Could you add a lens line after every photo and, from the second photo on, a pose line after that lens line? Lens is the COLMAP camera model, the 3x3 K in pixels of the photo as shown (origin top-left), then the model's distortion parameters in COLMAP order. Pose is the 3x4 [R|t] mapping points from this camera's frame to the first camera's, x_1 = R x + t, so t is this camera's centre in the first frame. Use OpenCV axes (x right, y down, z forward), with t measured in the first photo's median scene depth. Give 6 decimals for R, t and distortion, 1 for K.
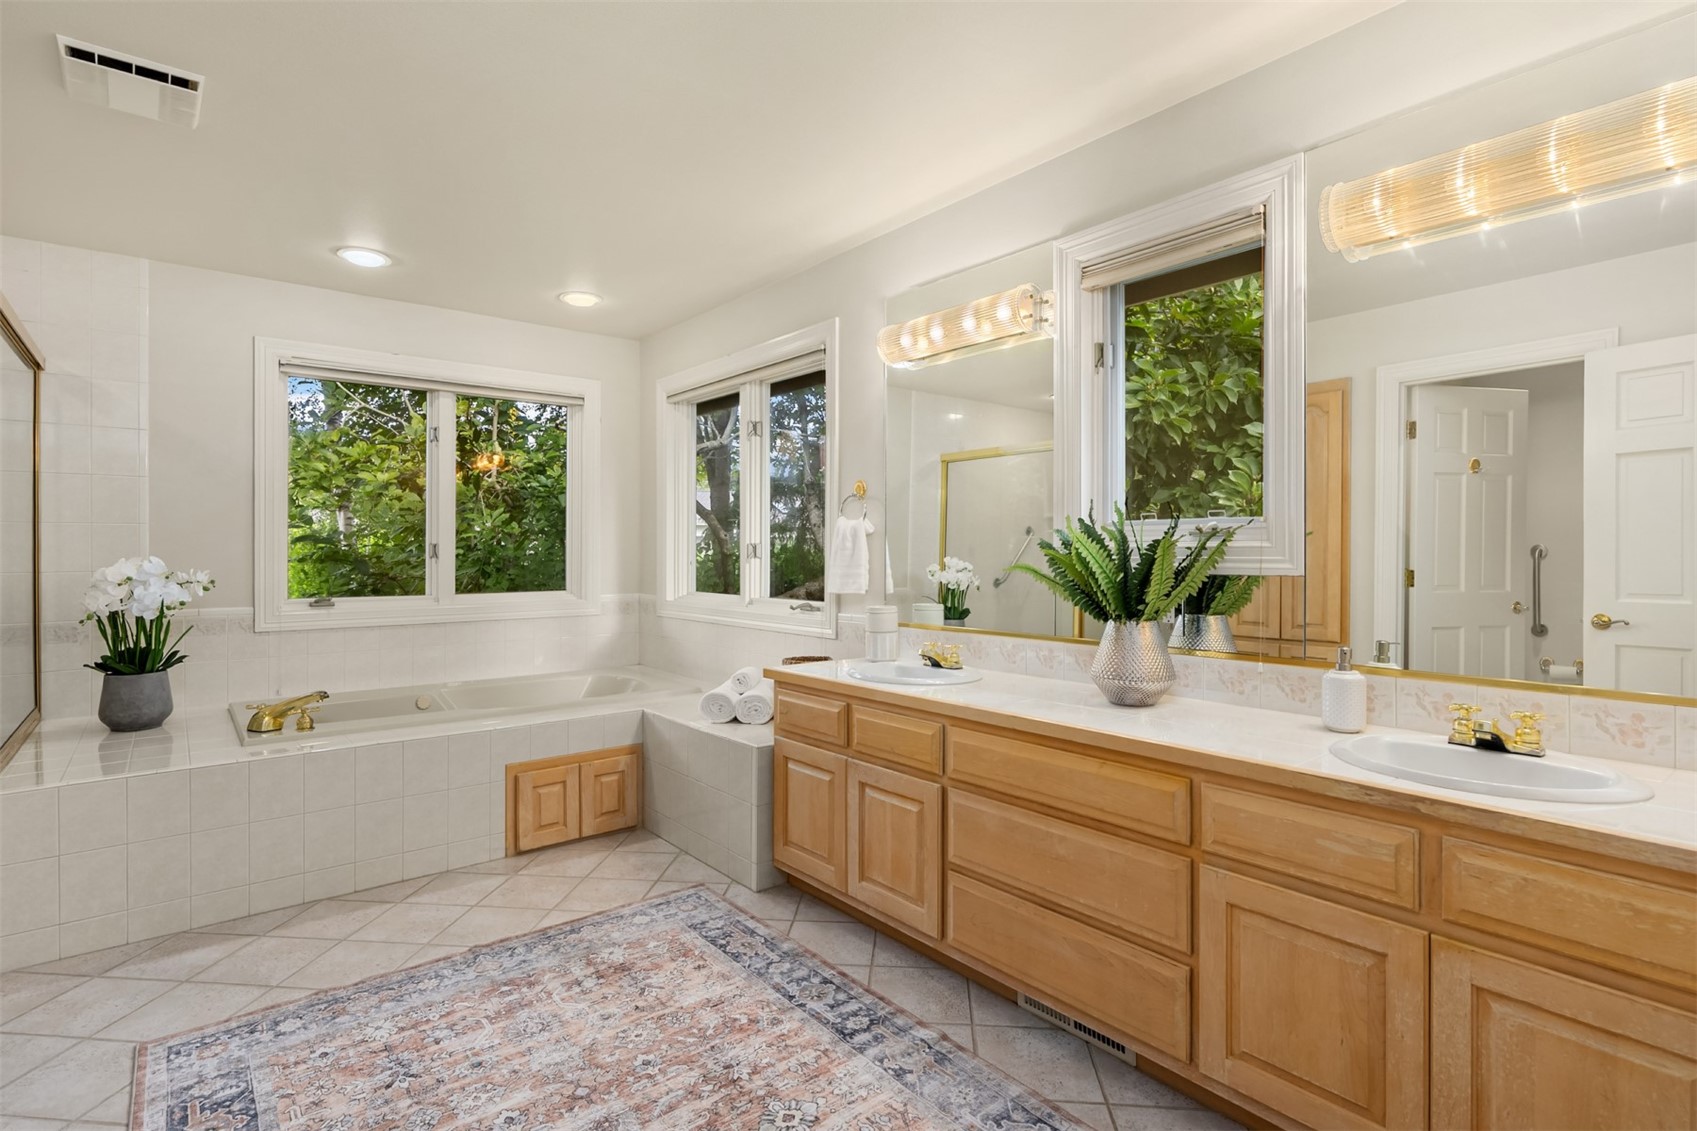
lens RADIAL K [[813.9, 0, 851.2], [0, 813.9, 561.1], [0, 0, 1]] dist [0.000068, 0.000701]
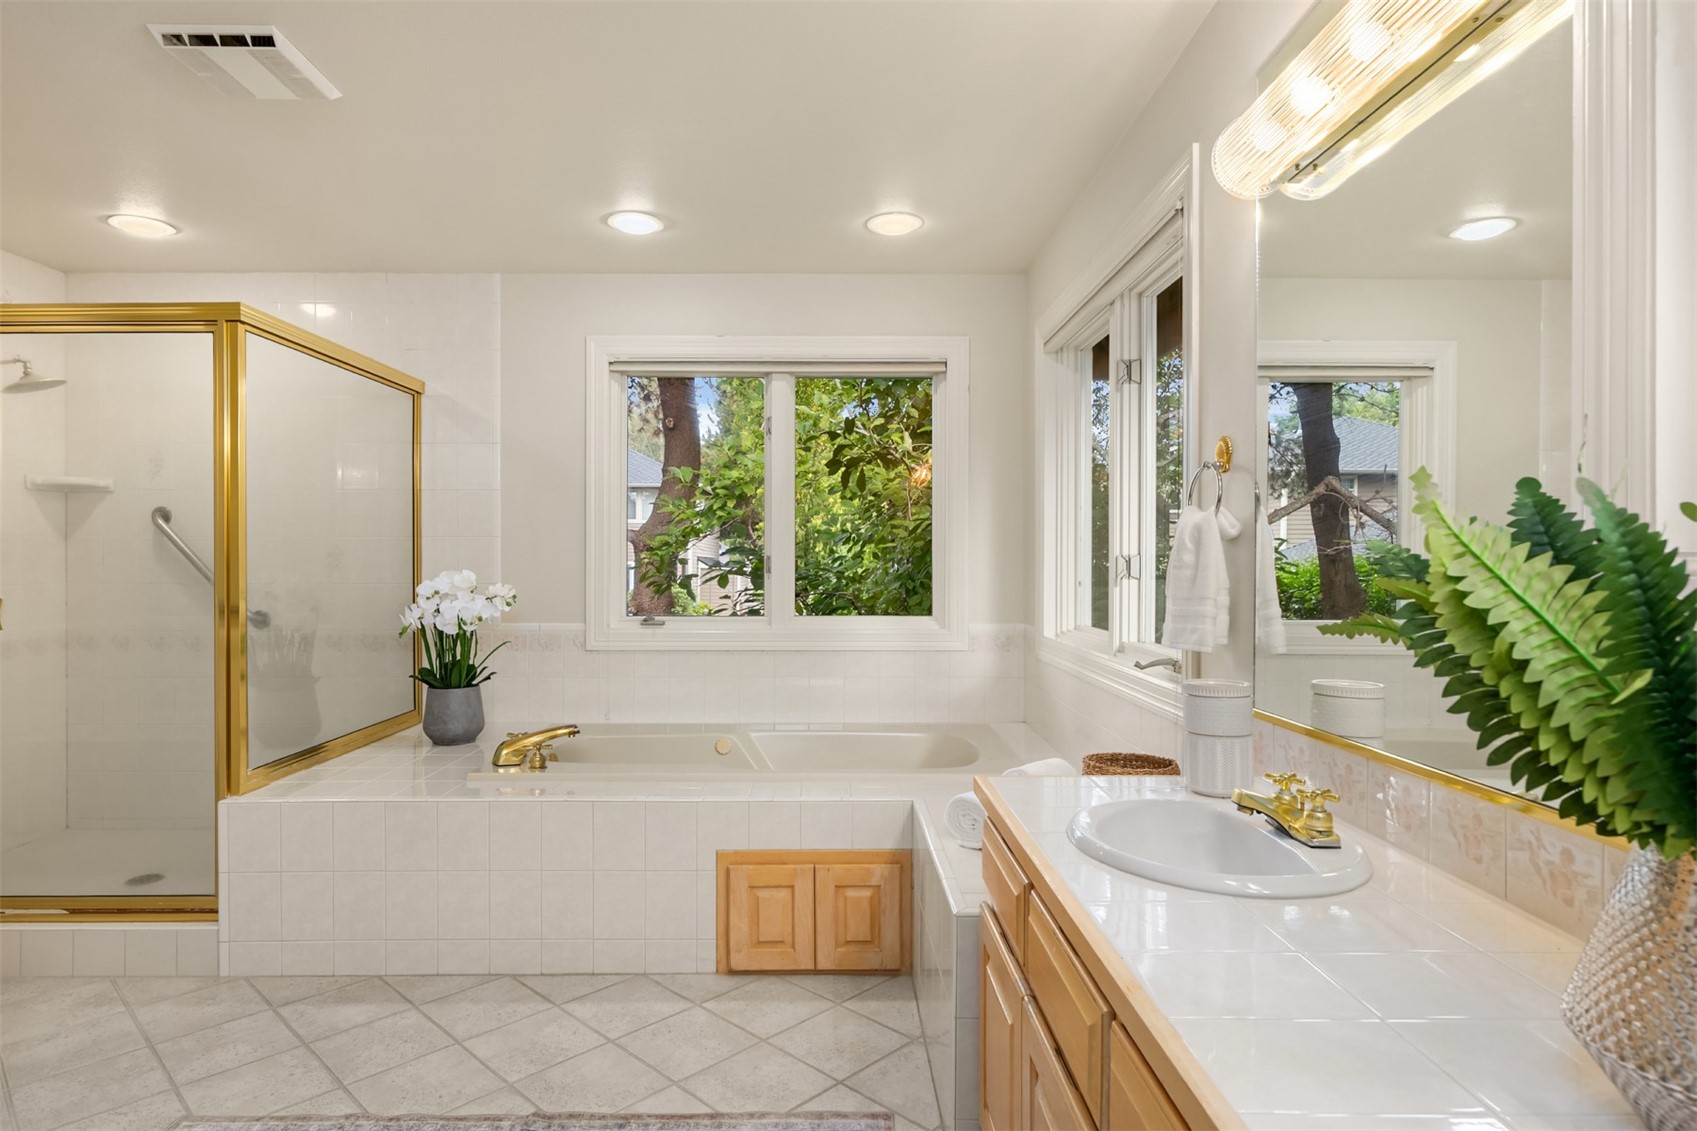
lens RADIAL K [[938.1, 0, 848.5], [0, 938.1, 565.5], [0, 0, 1]] dist [-0.001119, -0.000695]
pose [[0.783857, 0.004889, -0.620923, 0.207788], [-0.009423, 0.999948, -0.004022, -0.010794], [0.620870, 0.009004, 0.783861, 0.390832]]
